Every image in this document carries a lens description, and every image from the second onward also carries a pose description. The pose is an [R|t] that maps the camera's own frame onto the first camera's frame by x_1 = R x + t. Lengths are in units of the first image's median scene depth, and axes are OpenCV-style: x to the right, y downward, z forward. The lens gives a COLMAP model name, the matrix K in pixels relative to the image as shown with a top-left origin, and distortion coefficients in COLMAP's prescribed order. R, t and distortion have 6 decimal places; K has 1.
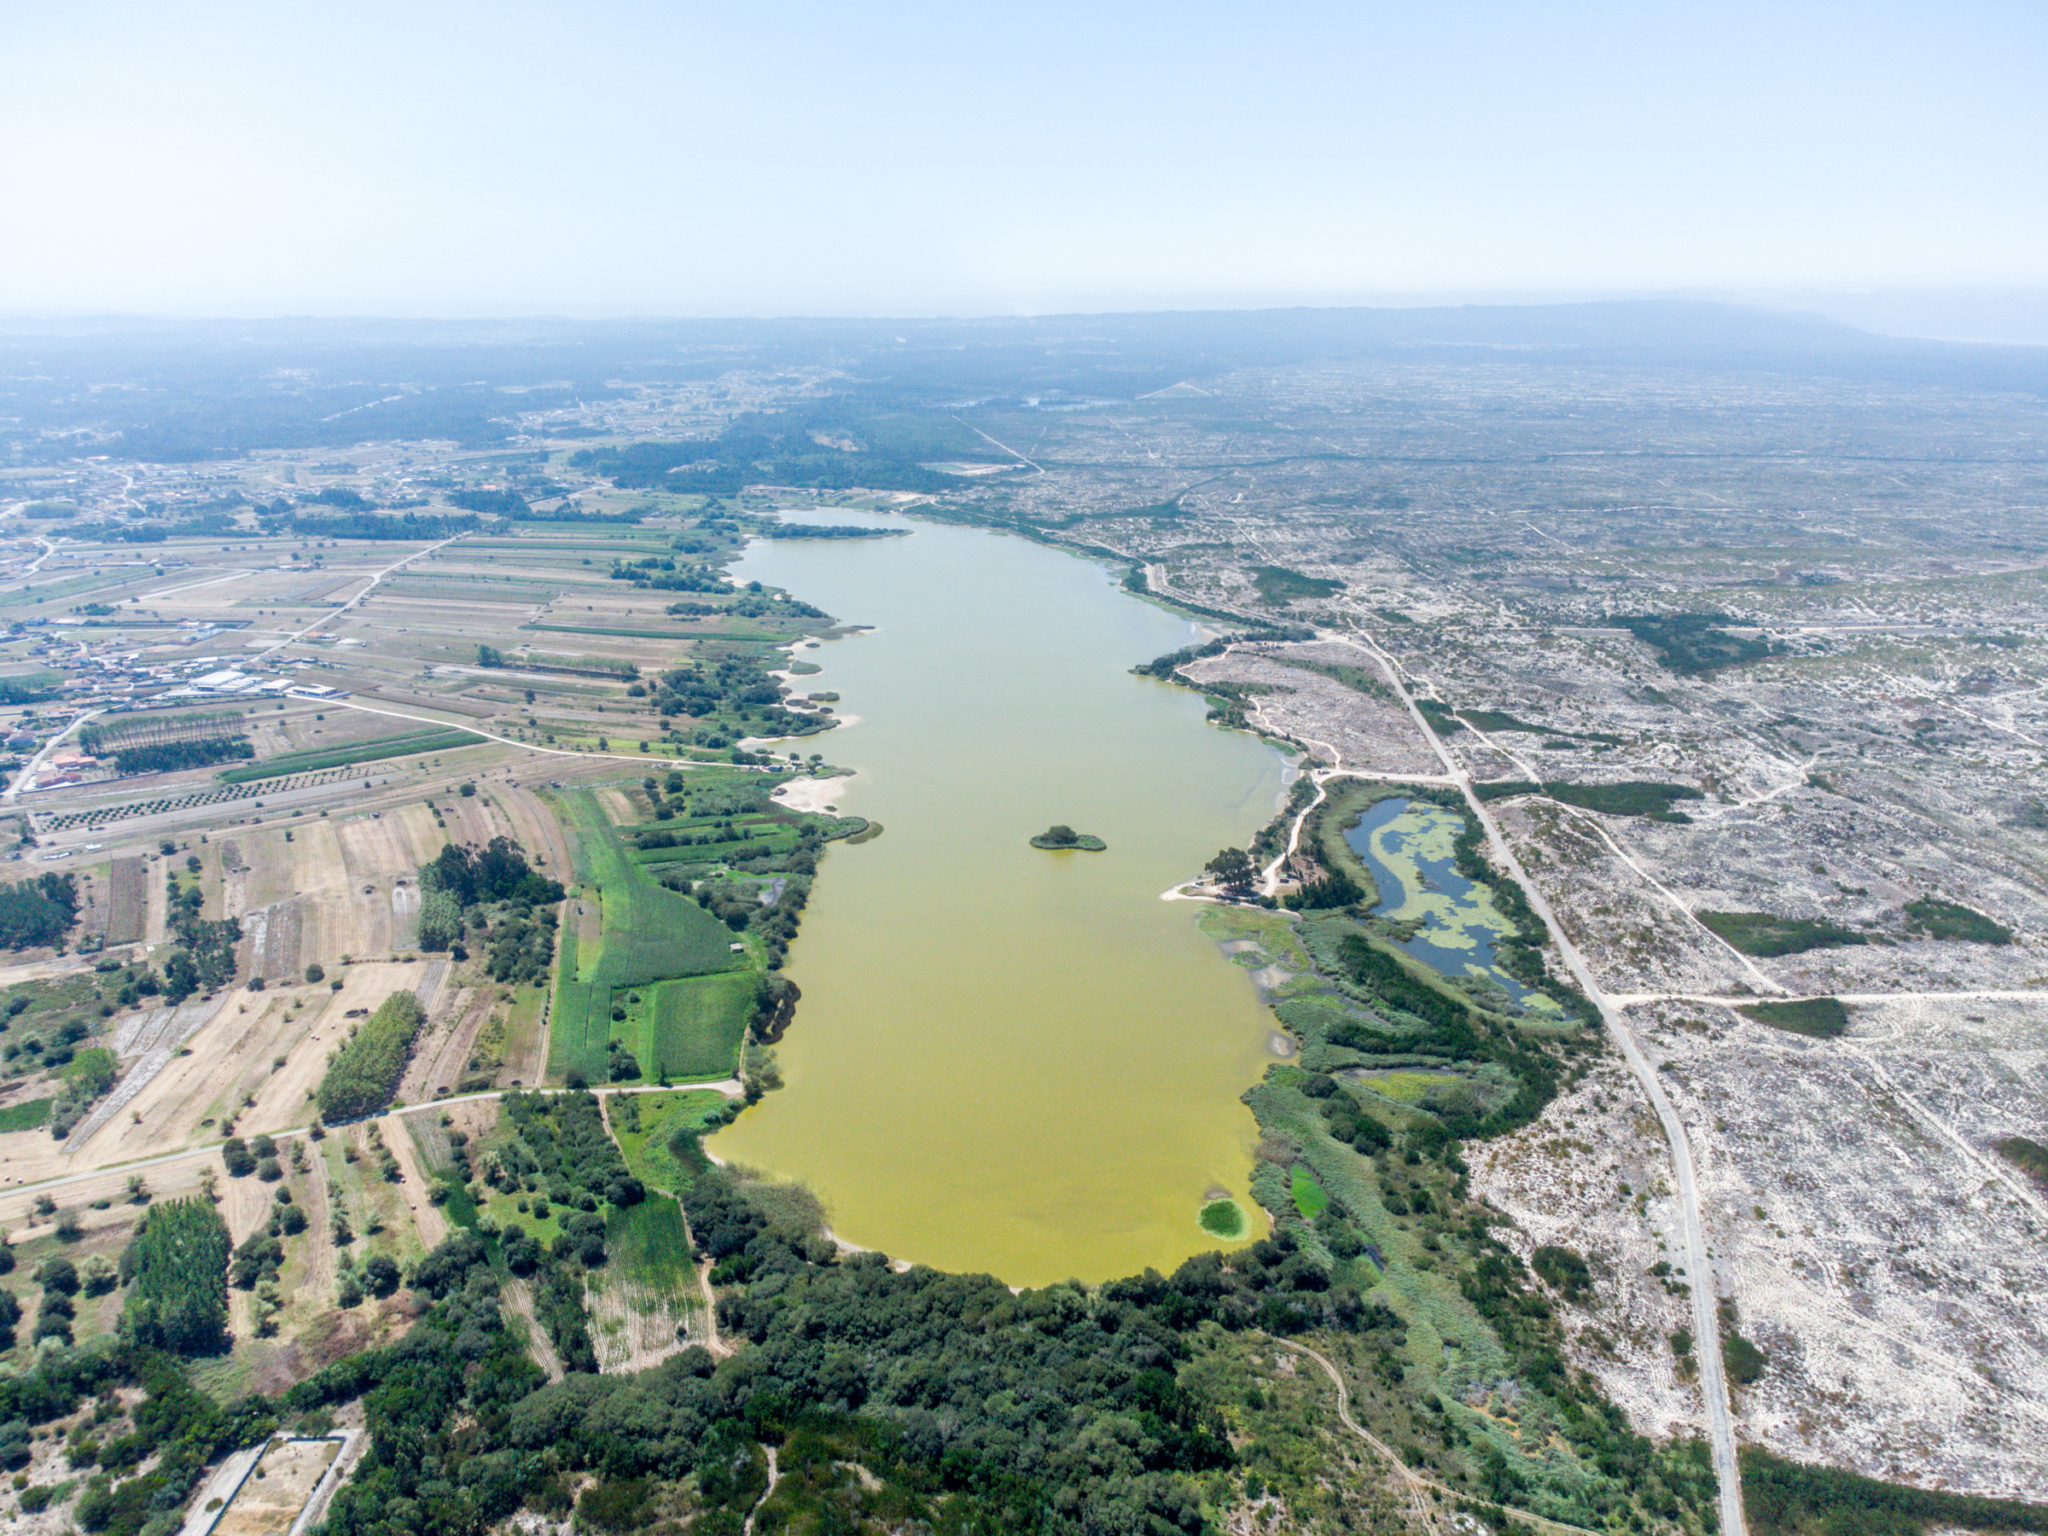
lens RADIAL K [[1426.8, 0, 1021.8], [0, 1426.8, 768.2], [0, 0, 1]] dist [0.002052, 0.000442]
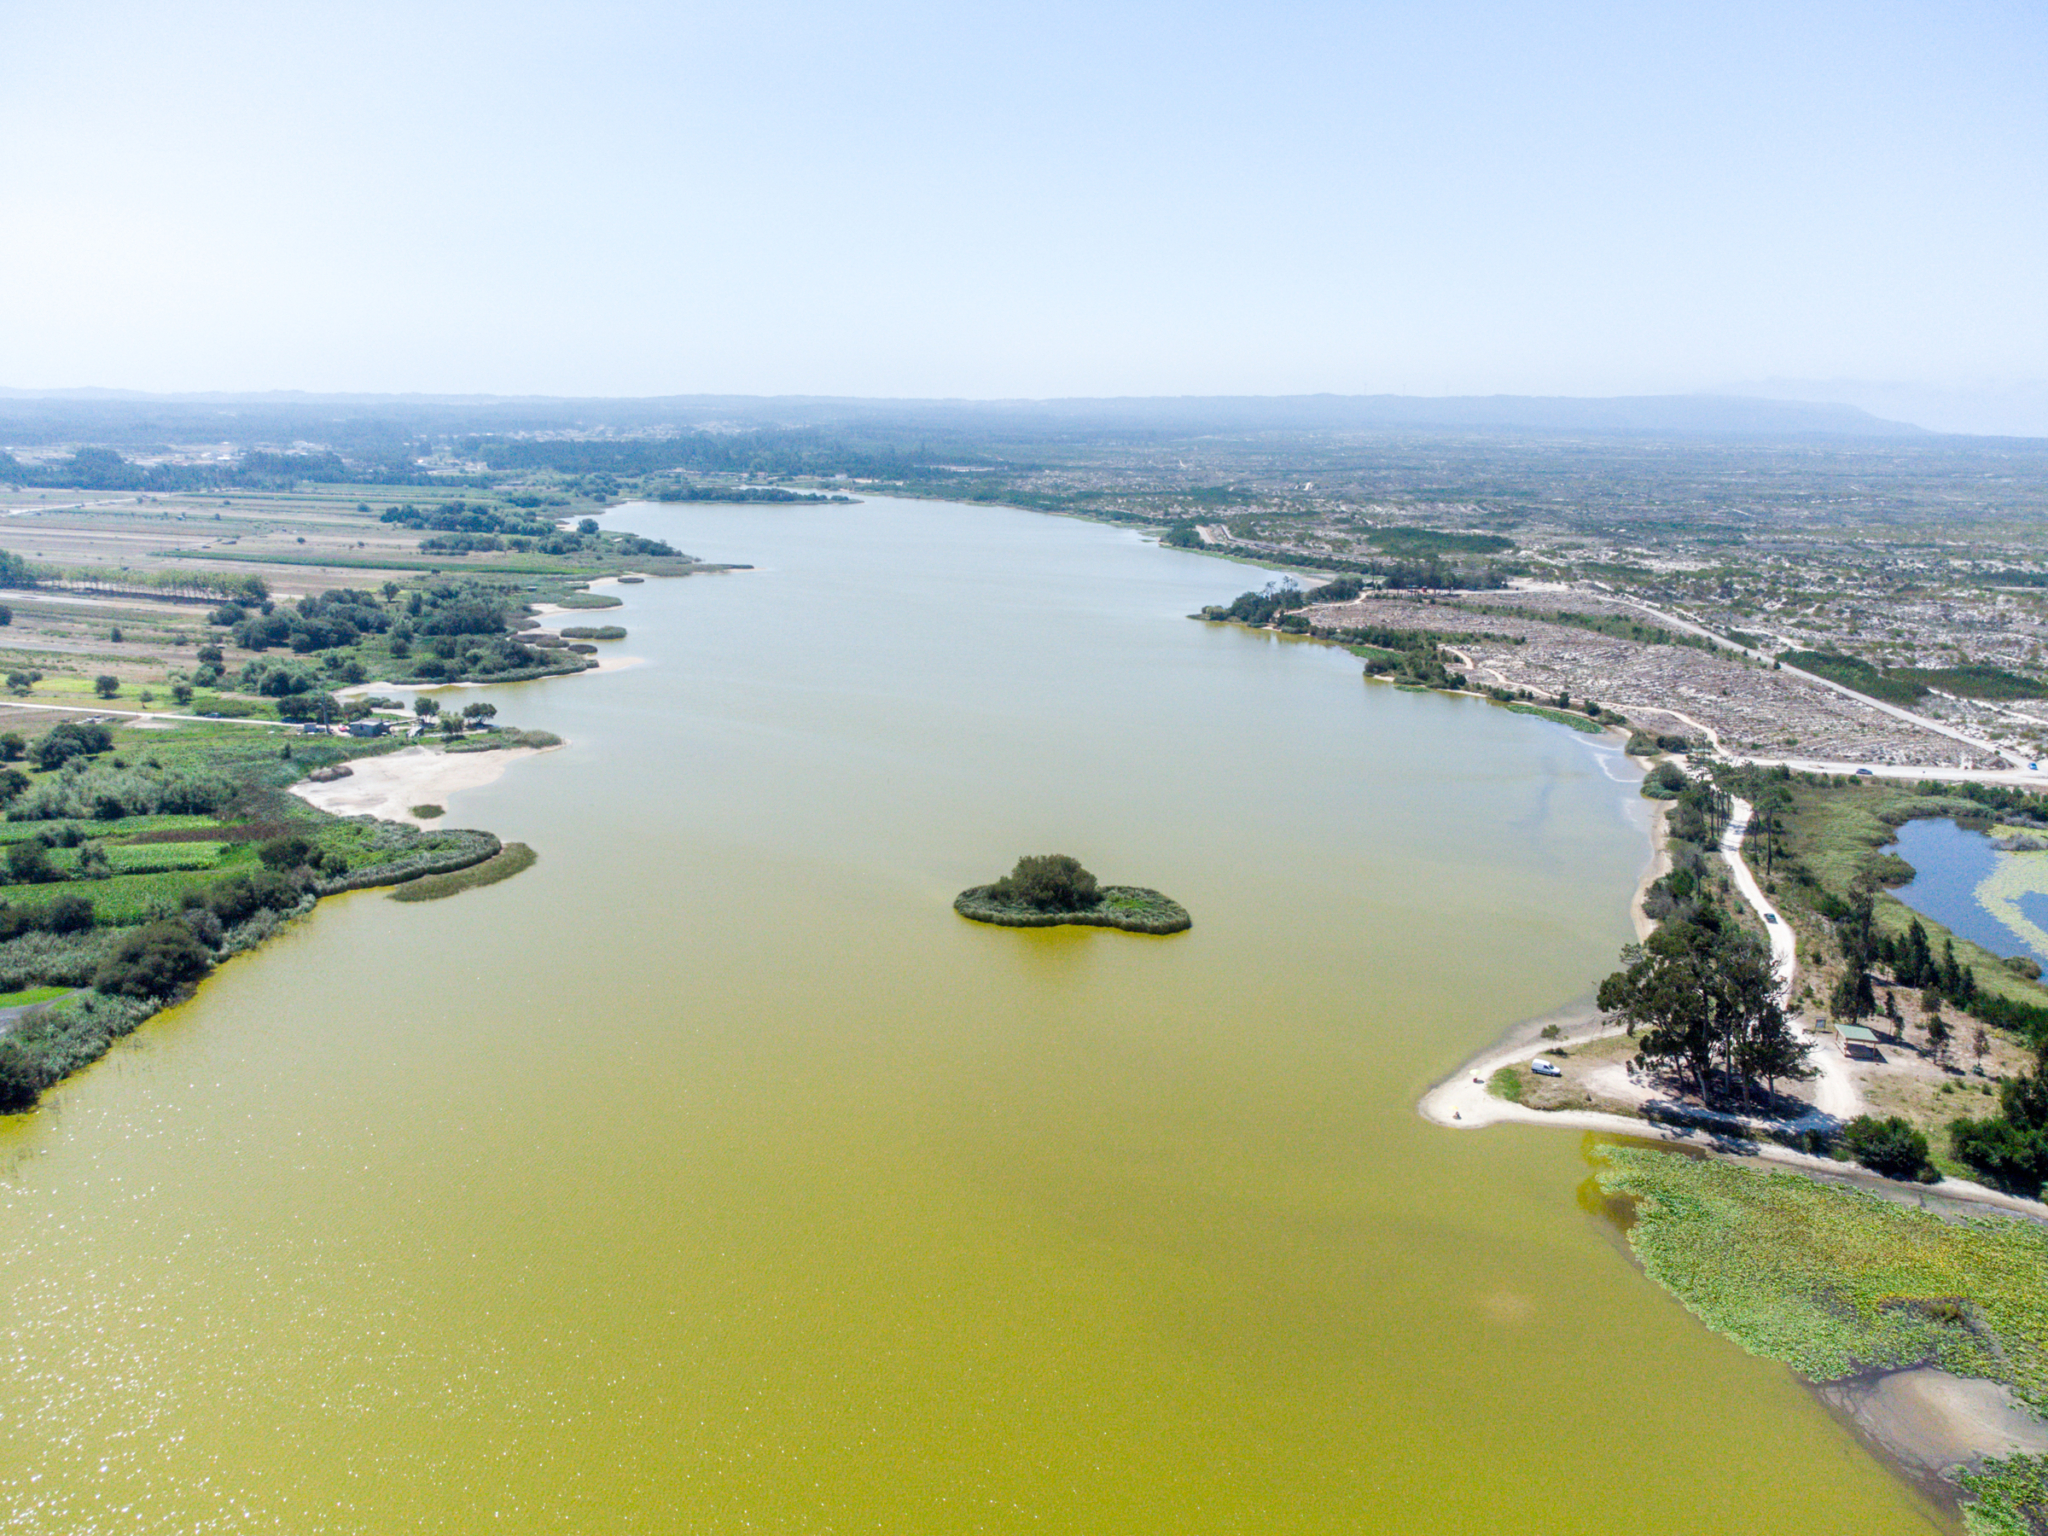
lens RADIAL K [[1426.8, 0, 1025.0], [0, 1426.8, 767.1], [0, 0, 1]] dist [0.002052, 0.000442]
pose [[0.999845, 0.017232, -0.003698, 0.018171], [-0.017465, 0.996888, -0.076877, 0.036756], [0.002362, 0.076929, 0.997034, 0.548631]]
